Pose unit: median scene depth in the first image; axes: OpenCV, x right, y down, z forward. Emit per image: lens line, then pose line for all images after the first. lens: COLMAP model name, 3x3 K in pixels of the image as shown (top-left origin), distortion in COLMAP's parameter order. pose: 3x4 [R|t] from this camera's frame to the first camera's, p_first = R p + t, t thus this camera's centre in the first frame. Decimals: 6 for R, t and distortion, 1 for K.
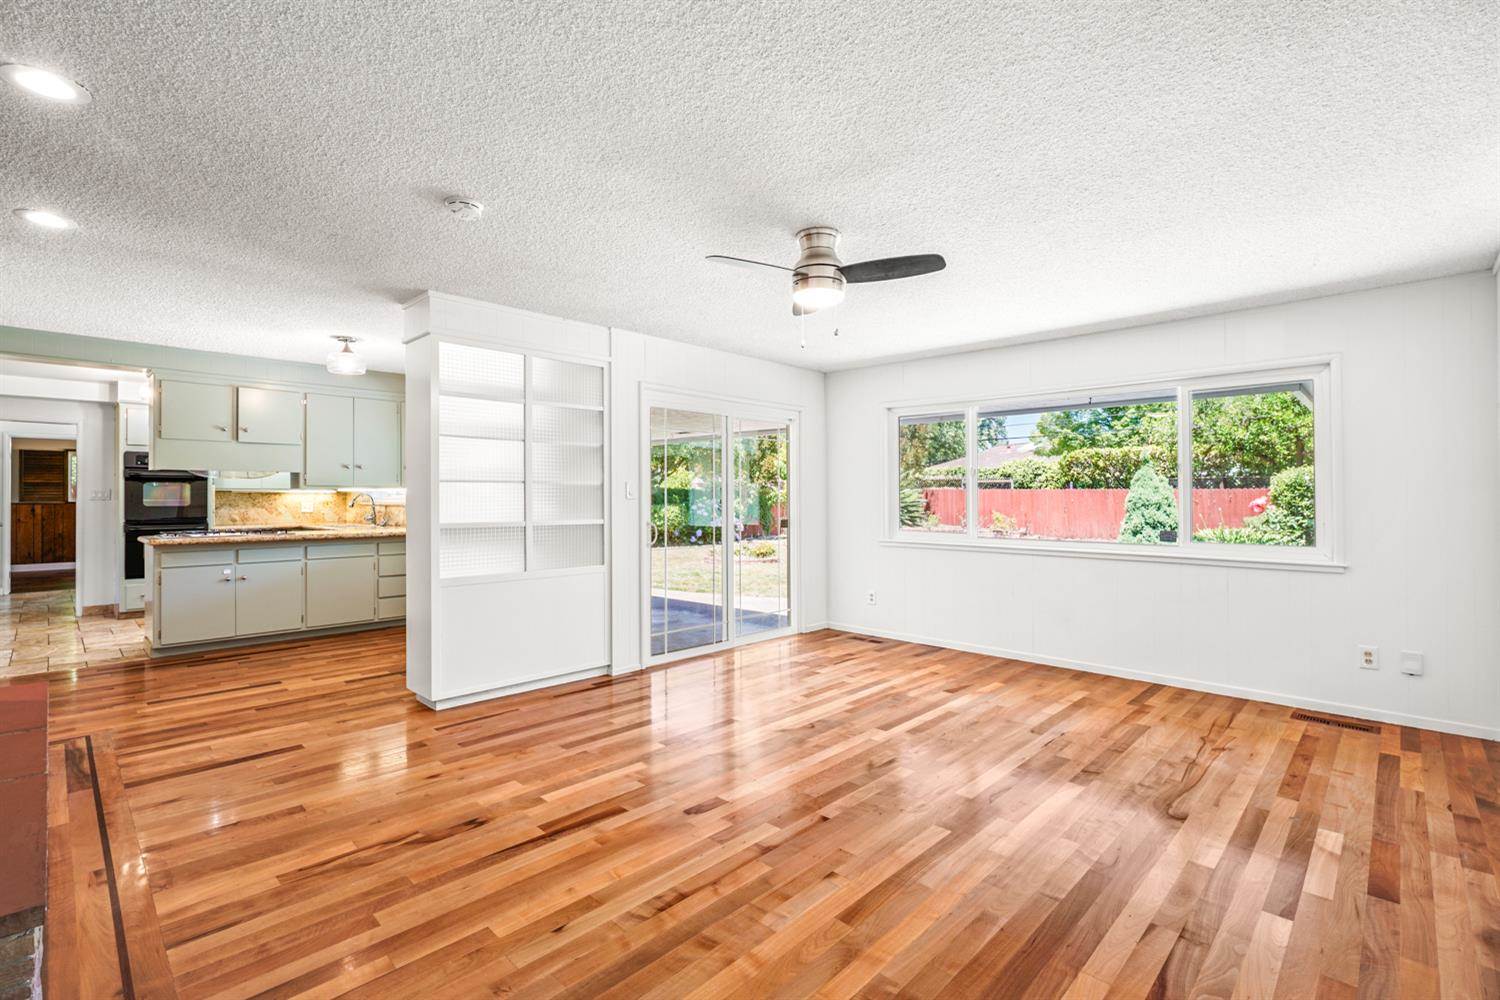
lens RADIAL K [[675.5, 0, 744.2], [0, 675.5, 500.1], [0, 0, 1]] dist [-0.005656, -0.000063]
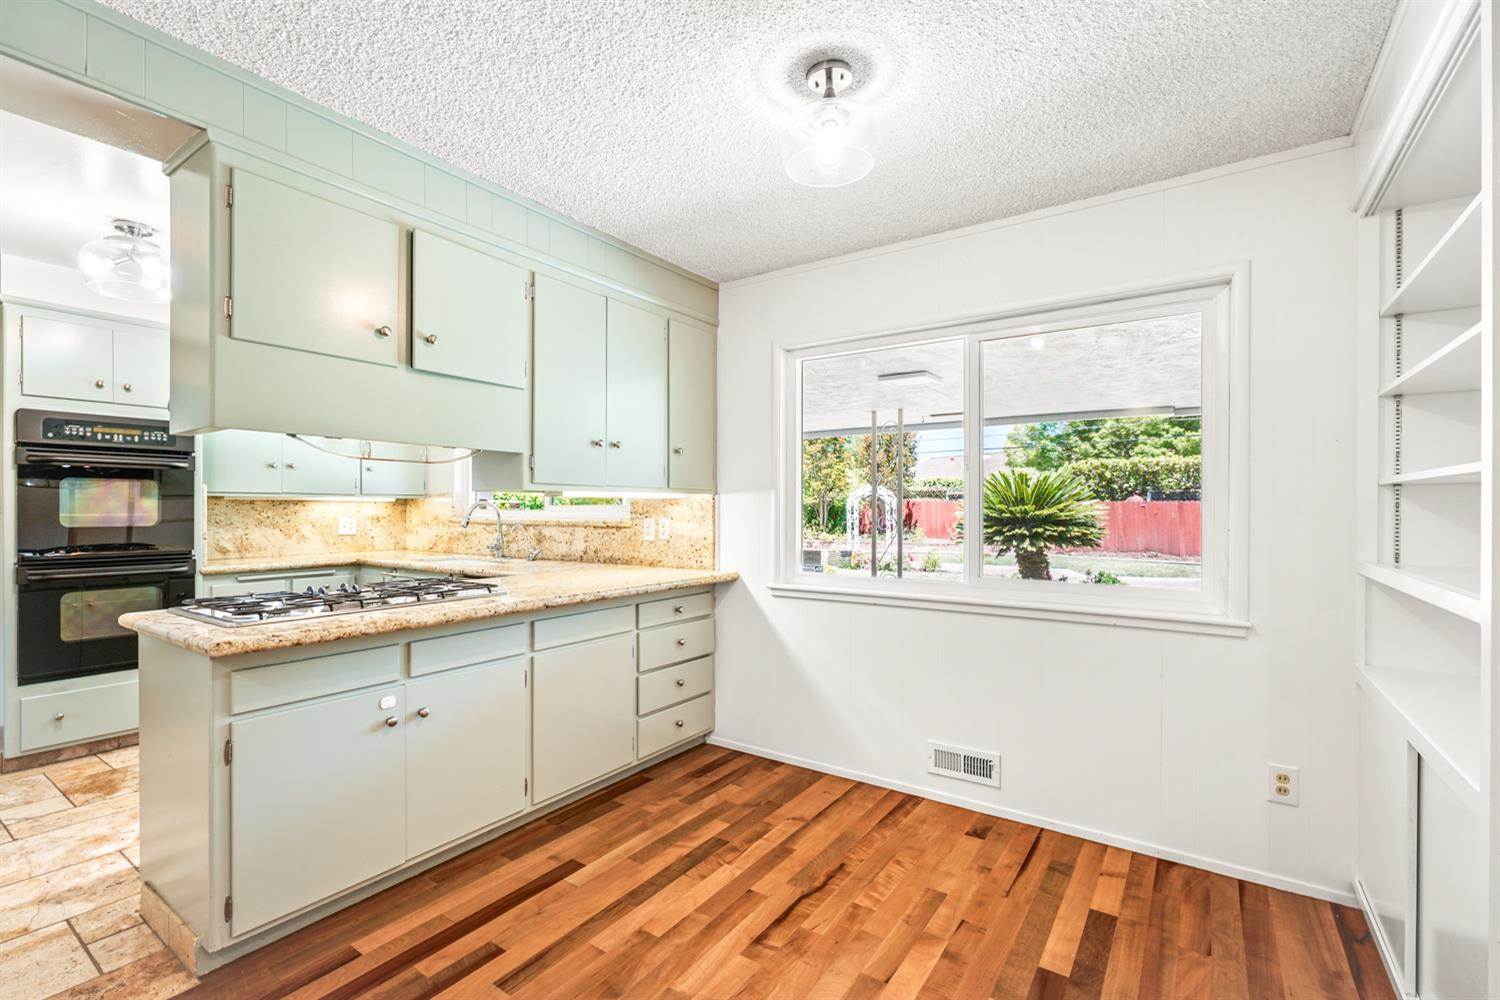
lens RADIAL K [[675.5, 0, 751.5], [0, 675.5, 504.6], [0, 0, 1]] dist [-0.005656, -0.000063]
pose [[0.987065, 0.002542, 0.160301, -0.428317], [-0.000841, 0.999943, -0.010677, -0.001674], [-0.160319, 0.010404, 0.987010, 0.400237]]
